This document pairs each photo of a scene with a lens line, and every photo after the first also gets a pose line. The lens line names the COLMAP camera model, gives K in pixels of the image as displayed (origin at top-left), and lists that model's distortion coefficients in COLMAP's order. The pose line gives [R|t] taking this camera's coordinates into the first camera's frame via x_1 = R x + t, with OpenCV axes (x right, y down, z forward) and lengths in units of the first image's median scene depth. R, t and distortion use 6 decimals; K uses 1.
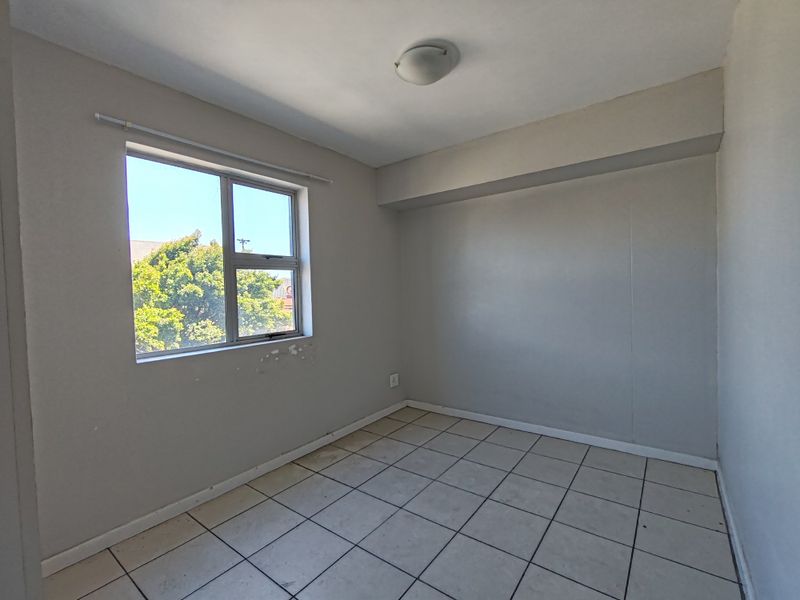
lens RADIAL K [[362.6, 0, 401.9], [0, 362.6, 299.4], [0, 0, 1]] dist [-0.001521, -0.000394]
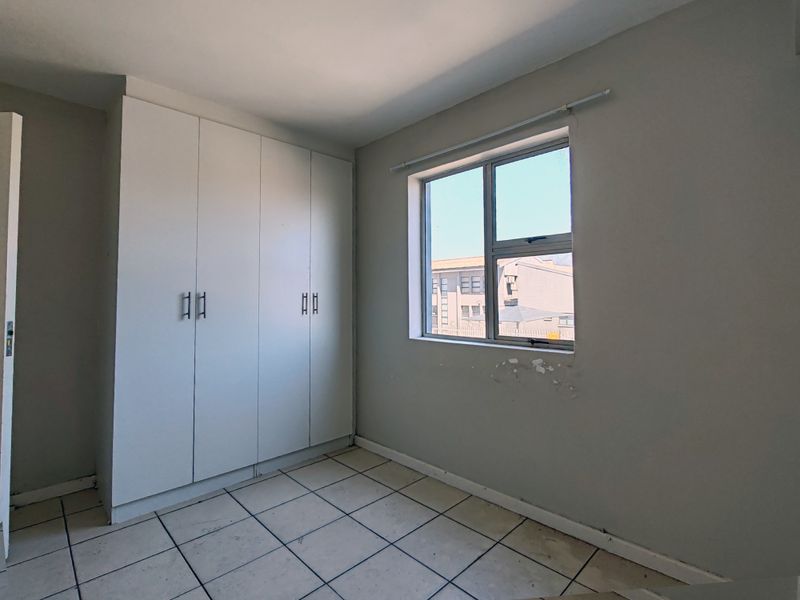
lens RADIAL K [[382.7, 0, 399.0], [0, 382.7, 279.4], [0, 0, 1]] dist [-0.028360, -0.000140]
pose [[-0.143720, -0.019573, -0.989425, 0.511406], [-0.023448, 0.999591, -0.016368, -0.012304], [0.989341, 0.020848, -0.144120, 0.883303]]
